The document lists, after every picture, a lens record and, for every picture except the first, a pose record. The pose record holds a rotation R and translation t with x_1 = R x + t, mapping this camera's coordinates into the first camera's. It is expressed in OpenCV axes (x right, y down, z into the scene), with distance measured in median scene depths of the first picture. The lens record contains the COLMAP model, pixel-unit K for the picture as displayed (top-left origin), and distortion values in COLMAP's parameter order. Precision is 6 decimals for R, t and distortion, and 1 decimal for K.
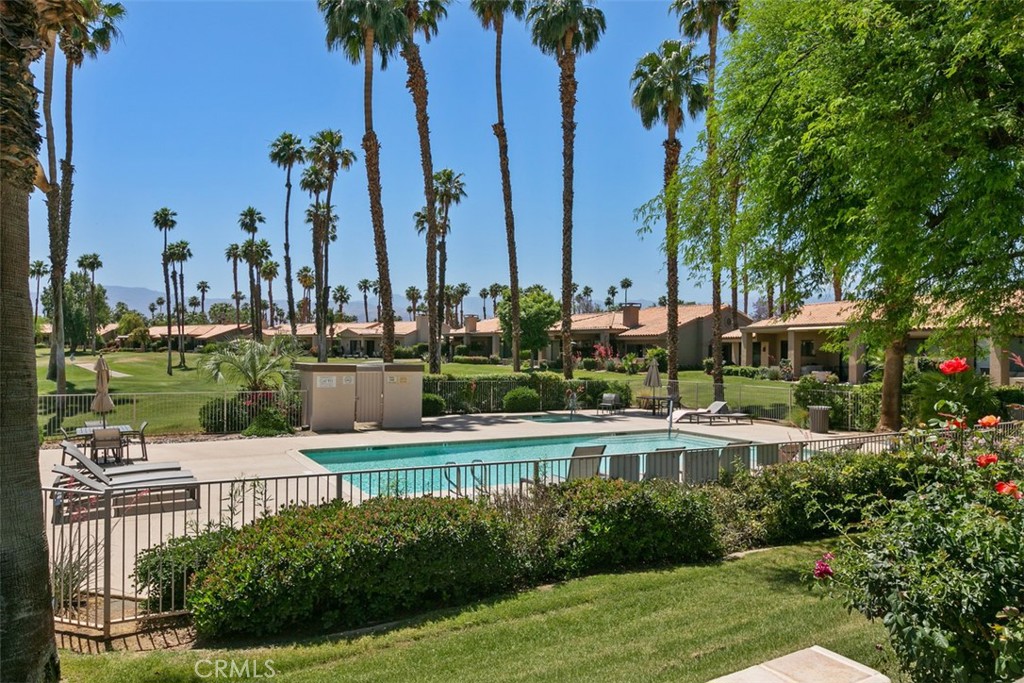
lens RADIAL K [[695.5, 0, 516.6], [0, 695.5, 347.1], [0, 0, 1]] dist [-0.002602, 0.005983]
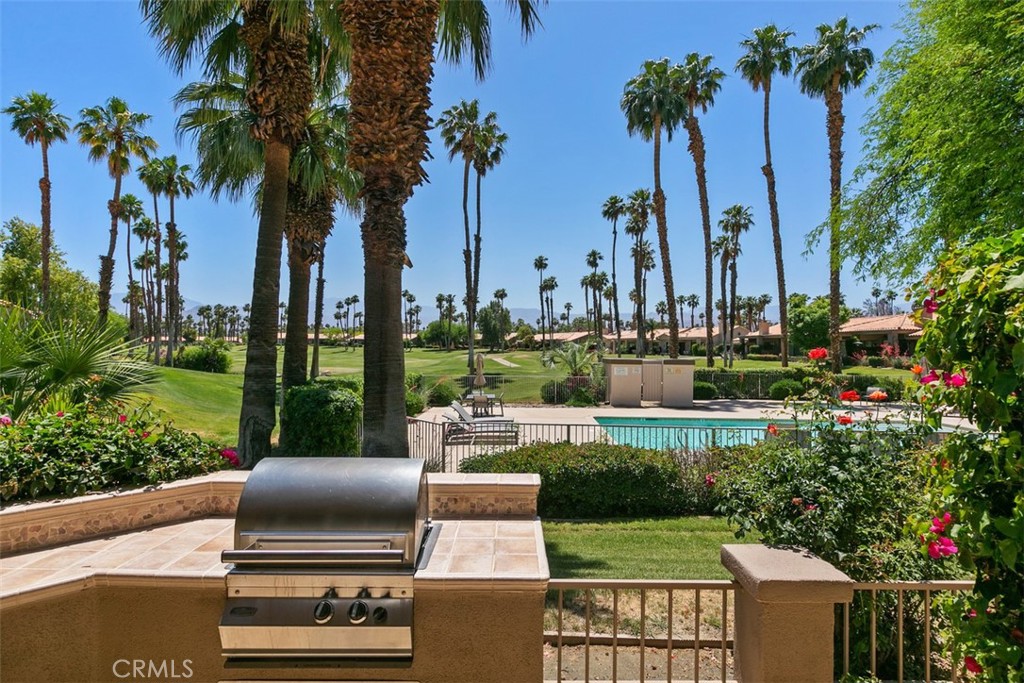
lens RADIAL K [[522.7, 0, 514.3], [0, 522.7, 340.9], [0, 0, 1]] dist [0.001808, -0.000102]
pose [[0.861730, -0.009844, -0.507272, 0.054082], [0.003415, 0.999902, -0.013603, 0.001065], [0.507356, 0.009990, 0.861679, -0.022030]]
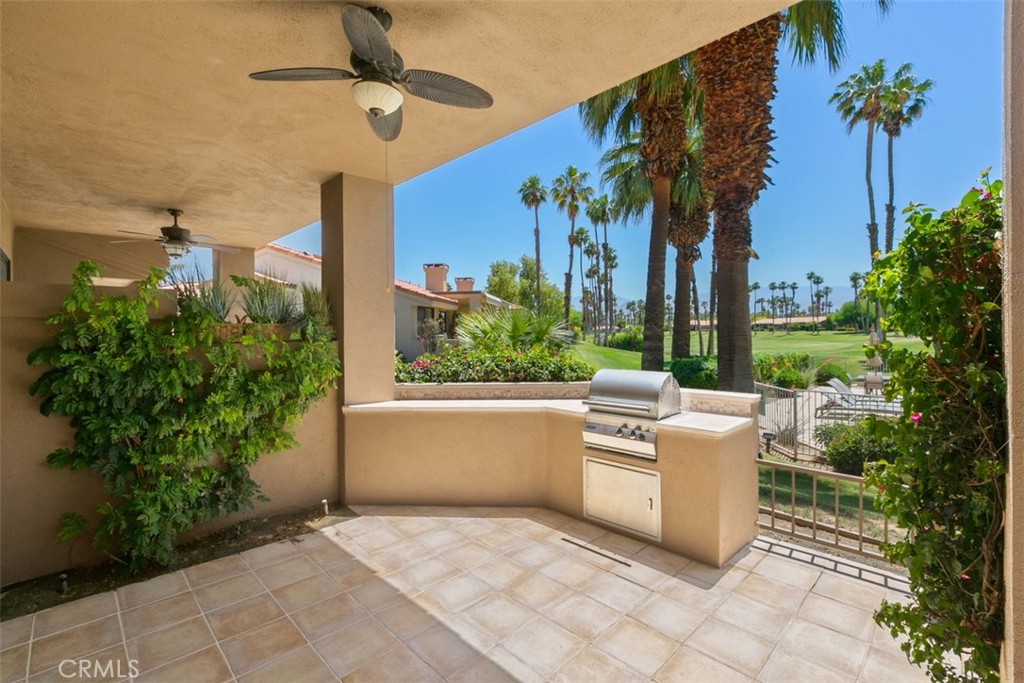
lens RADIAL K [[472.0, 0, 502.2], [0, 472.0, 352.1], [0, 0, 1]] dist [0.009926, 0.001390]
pose [[0.223866, 0.024456, -0.974313, 0.180014], [0.015208, 0.999476, 0.028582, 0.010904], [0.974501, -0.021216, 0.223377, -0.054673]]
